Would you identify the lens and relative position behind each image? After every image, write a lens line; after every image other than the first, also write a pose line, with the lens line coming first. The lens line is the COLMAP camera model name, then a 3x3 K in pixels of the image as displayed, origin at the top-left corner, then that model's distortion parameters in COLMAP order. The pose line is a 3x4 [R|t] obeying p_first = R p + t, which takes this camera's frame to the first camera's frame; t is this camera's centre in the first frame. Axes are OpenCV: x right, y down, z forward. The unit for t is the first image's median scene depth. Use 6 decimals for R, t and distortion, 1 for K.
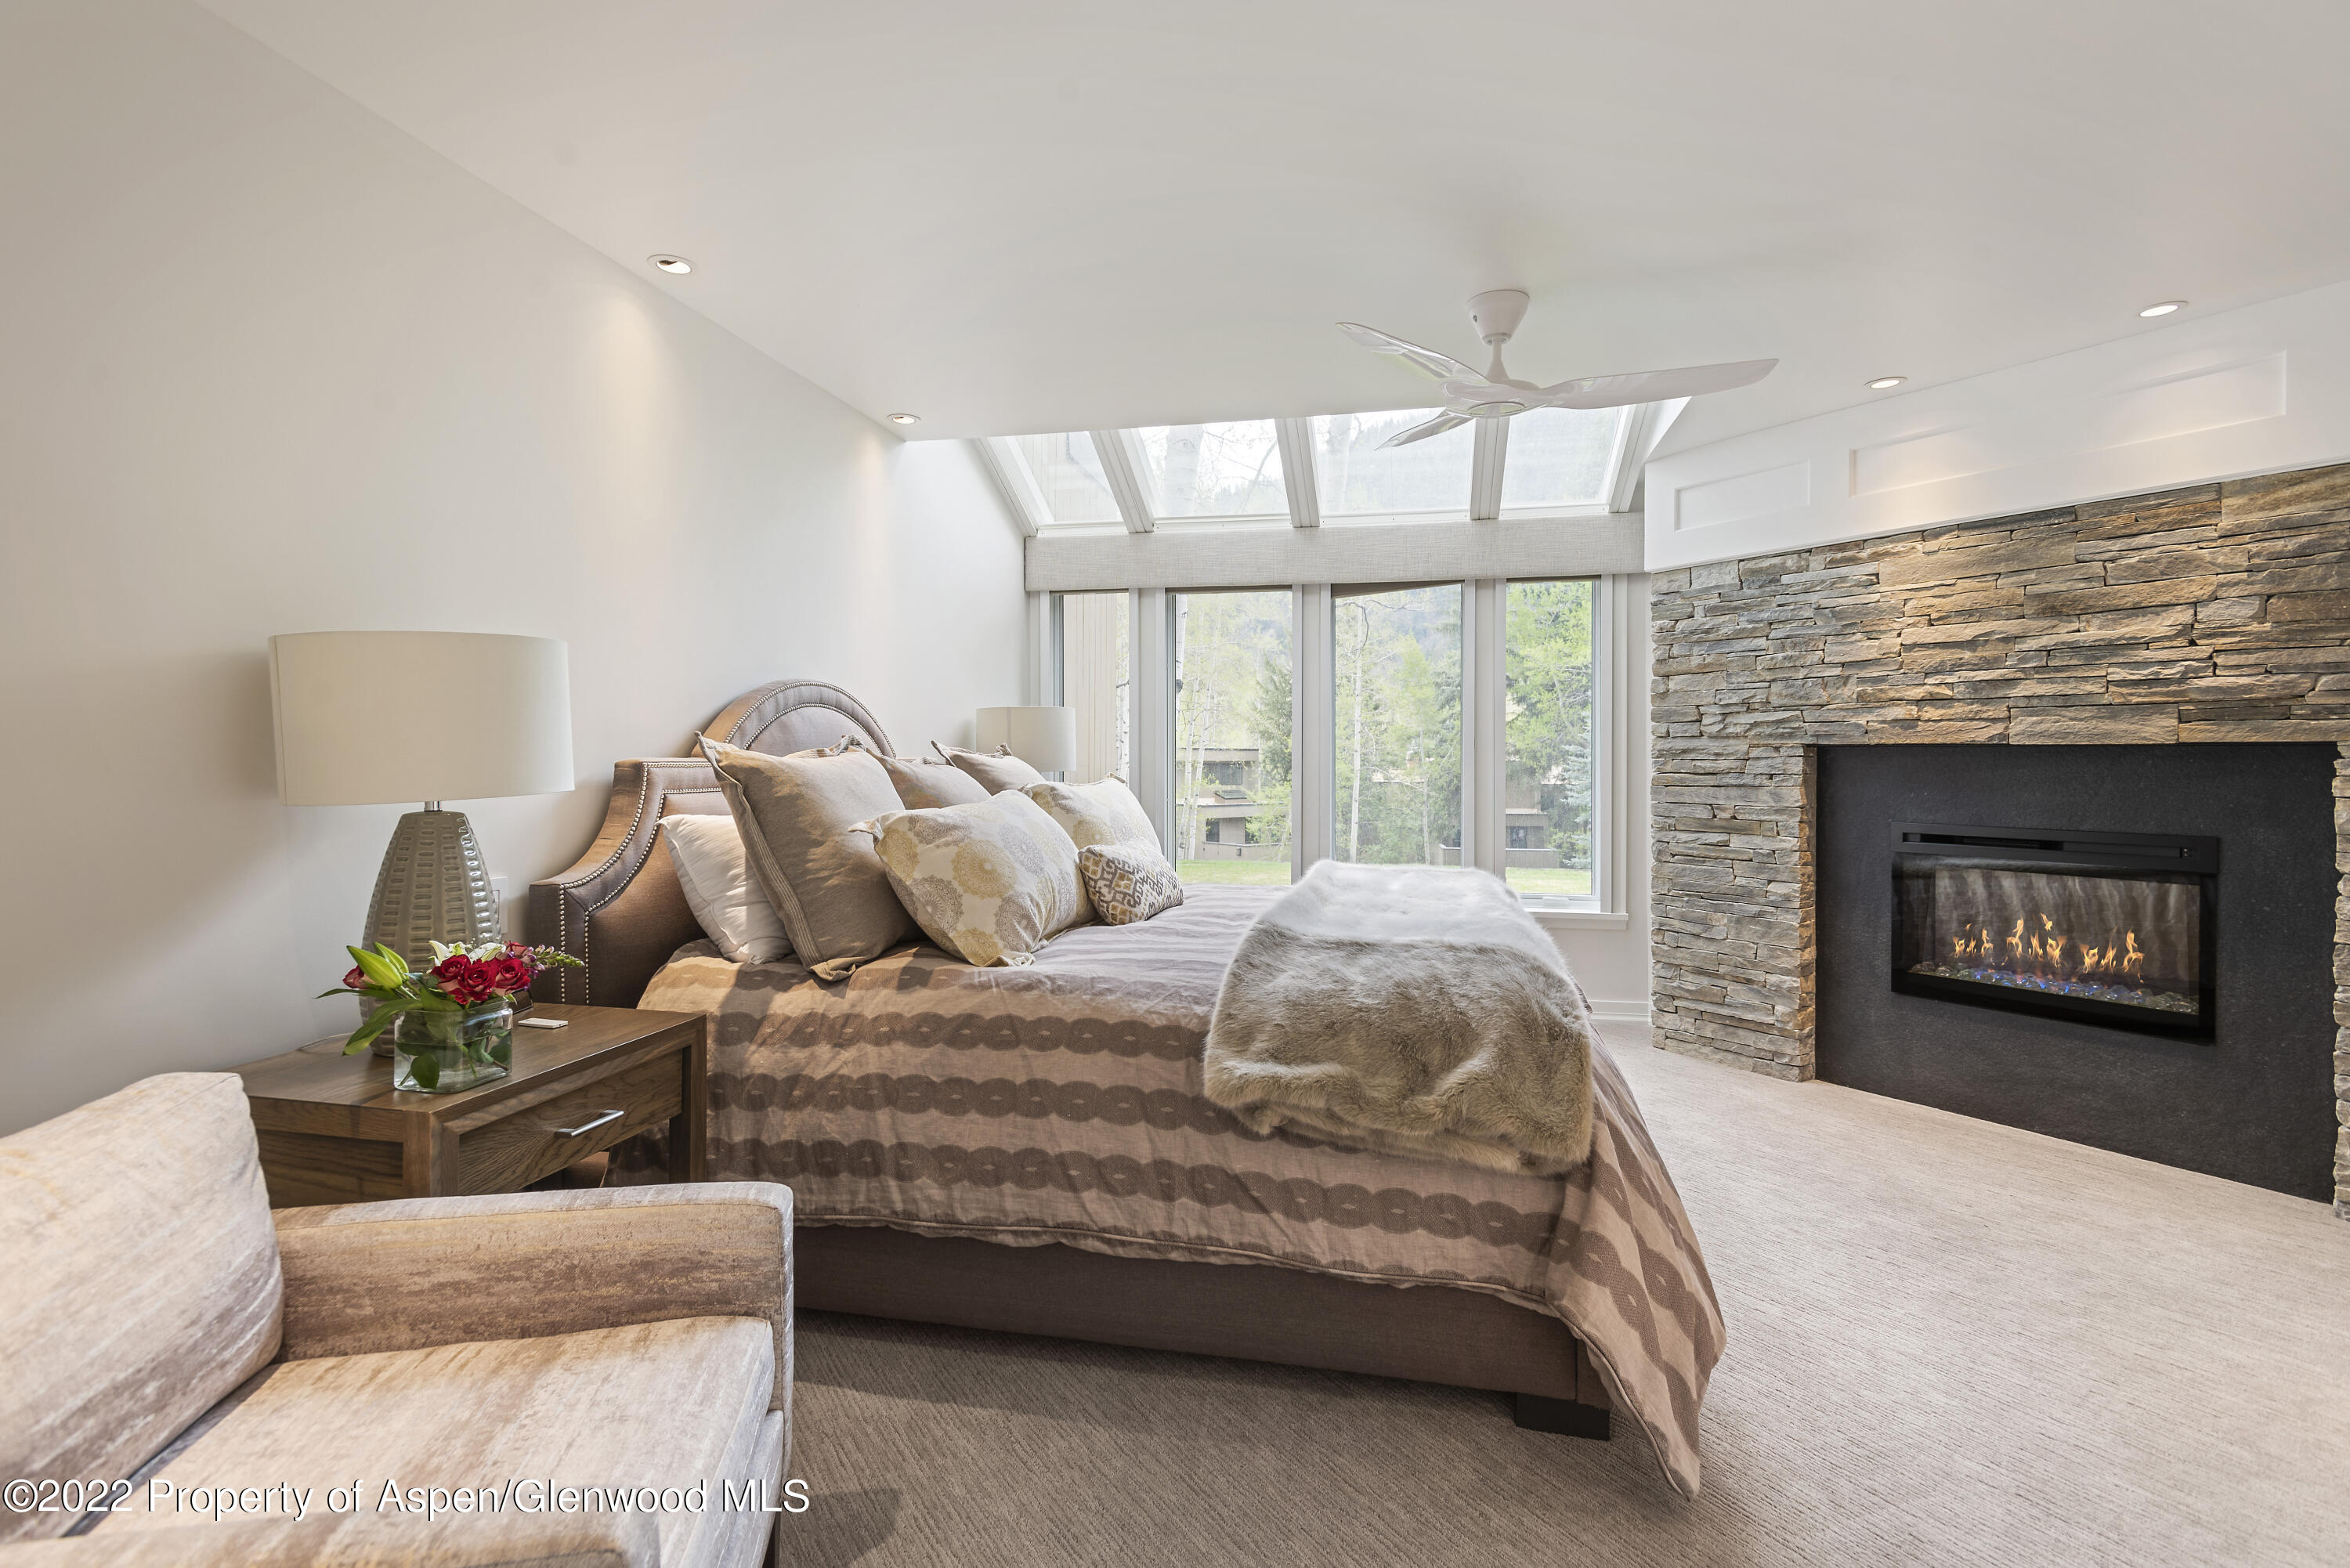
lens RADIAL K [[1085.6, 0, 1175.0], [0, 1085.6, 784.0], [0, 0, 1]] dist [0.000286, -0.000025]
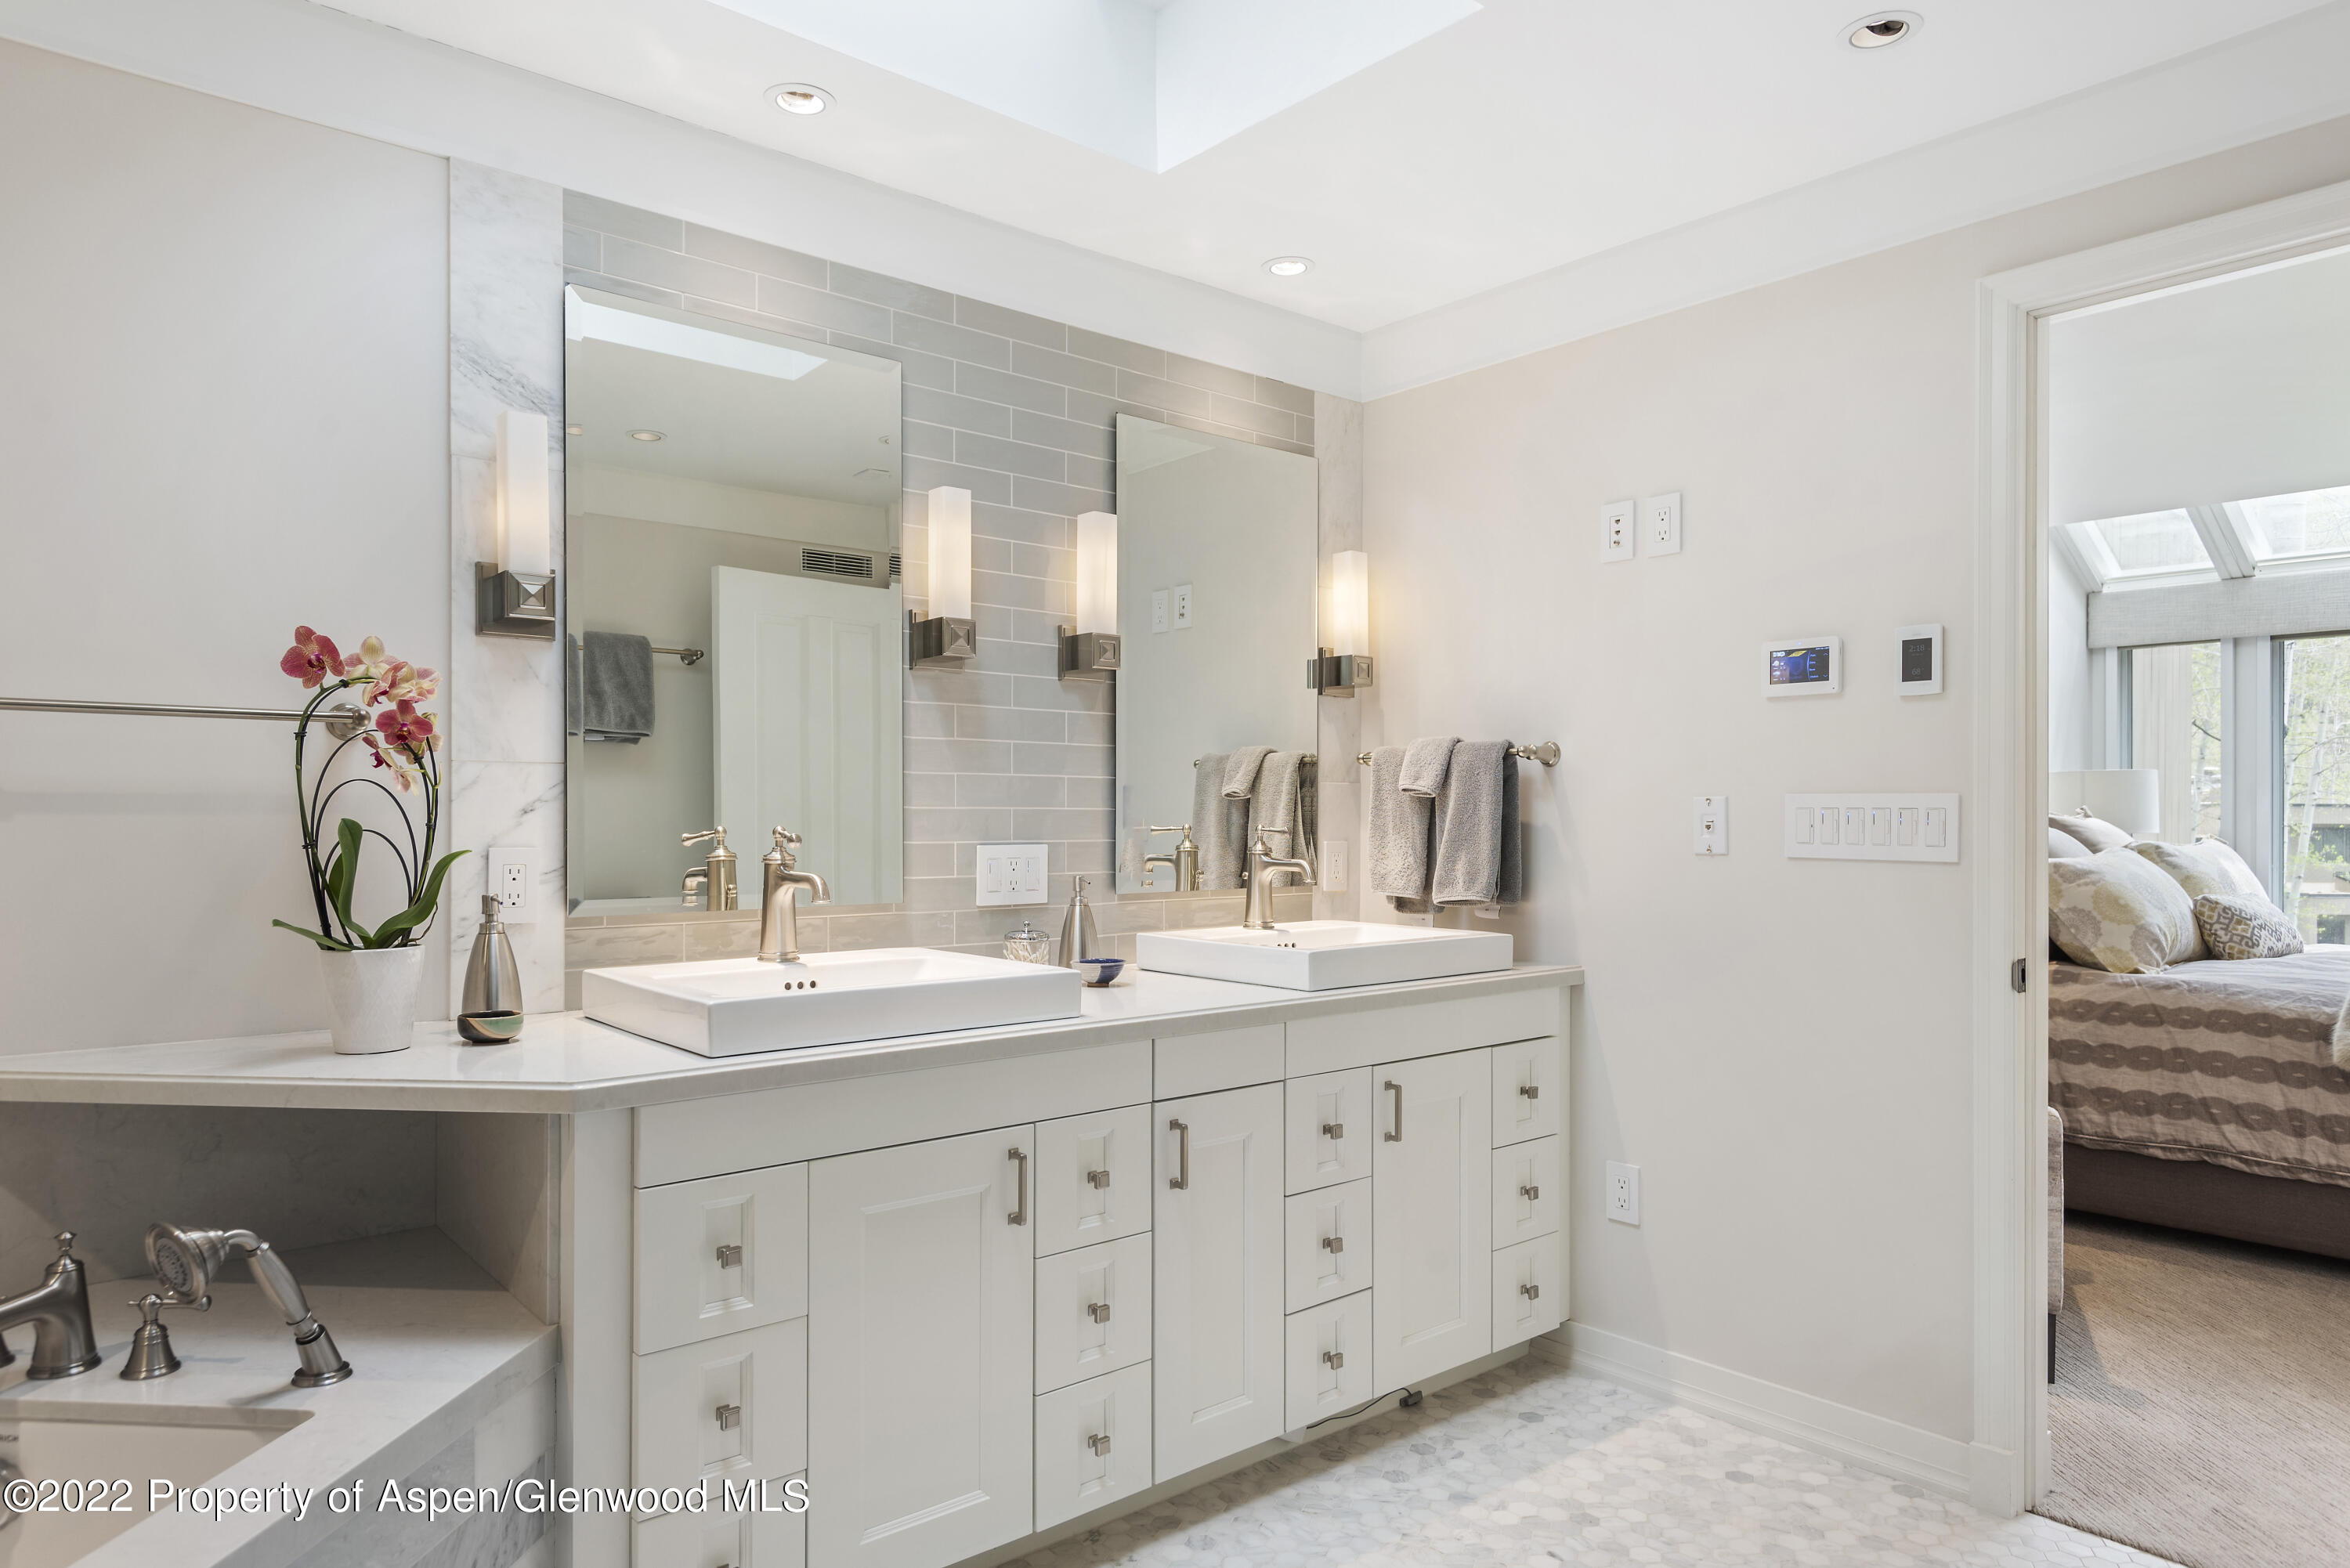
lens RADIAL K [[1410.4, 0, 1165.4], [0, 1410.4, 822.6], [0, 0, 1]] dist [-0.002130, -0.001013]
pose [[0.792136, 0.000649, -0.610344, -0.053691], [-0.013988, 0.999756, -0.017090, 0.028065], [0.610184, 0.022075, 0.791952, -1.249716]]
